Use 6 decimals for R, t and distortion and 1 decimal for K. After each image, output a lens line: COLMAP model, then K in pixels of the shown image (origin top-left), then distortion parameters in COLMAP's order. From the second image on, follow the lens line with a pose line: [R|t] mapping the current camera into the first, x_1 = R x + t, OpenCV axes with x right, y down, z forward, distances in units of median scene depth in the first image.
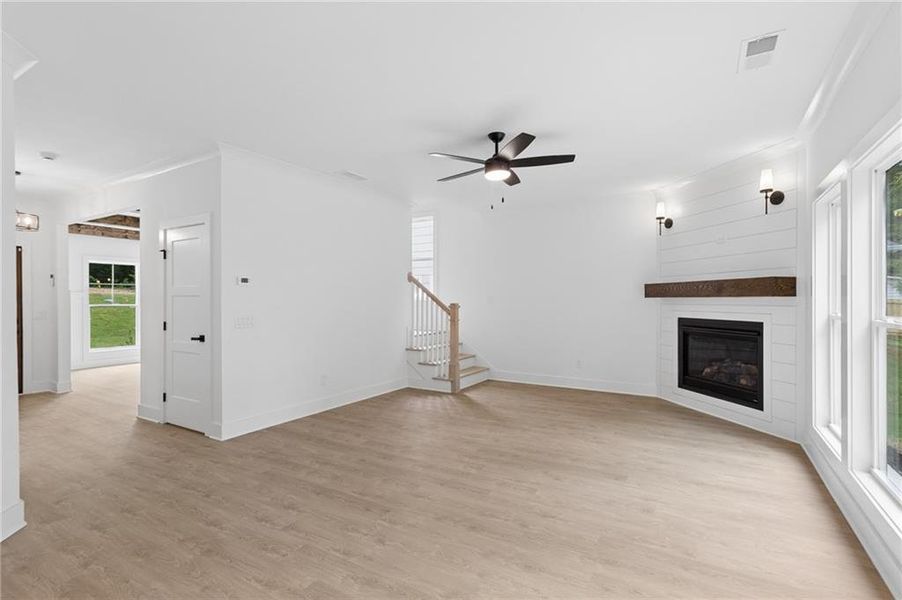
lens RADIAL K [[436.8, 0, 450.6], [0, 436.8, 304.9], [0, 0, 1]] dist [-0.001759, 0.001407]
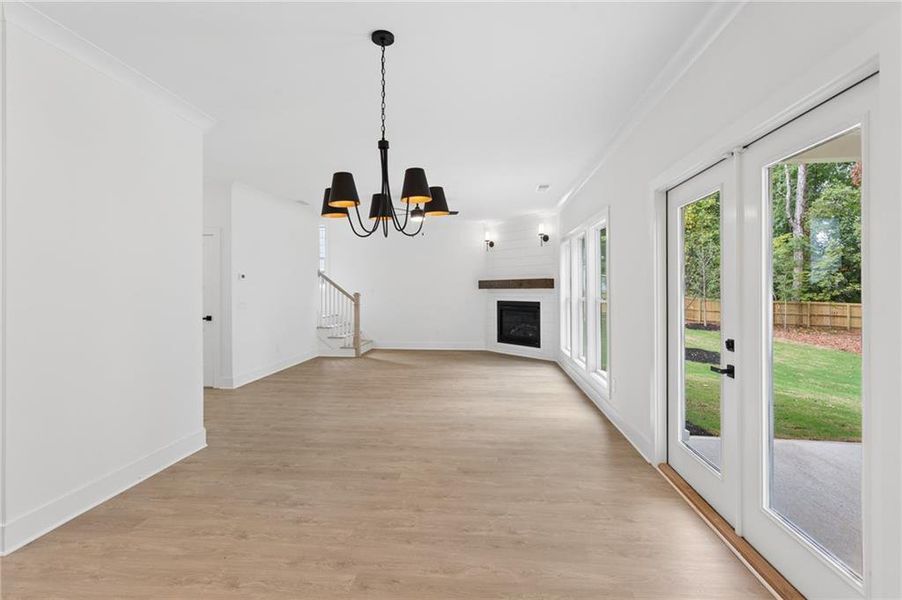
lens RADIAL K [[436.8, 0, 451.0], [0, 436.8, 294.1], [0, 0, 1]] dist [-0.001759, 0.001407]
pose [[0.901685, -0.004029, 0.432375, -0.391690], [0.005343, 0.999984, -0.001824, 0.005838], [-0.432361, 0.003955, 0.901692, -0.472125]]
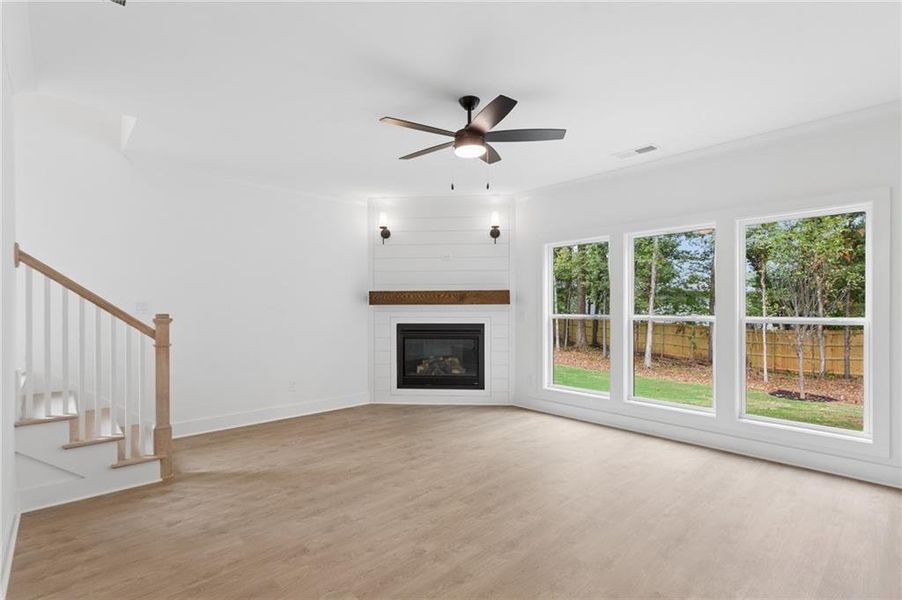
lens RADIAL K [[436.8, 0, 458.2], [0, 436.8, 307.3], [0, 0, 1]] dist [-0.001759, 0.001407]
pose [[0.261717, -0.001059, 0.965144, -0.506128], [0.015603, 0.999873, -0.003134, -0.005779], [-0.965019, 0.015879, 0.261700, 0.606578]]
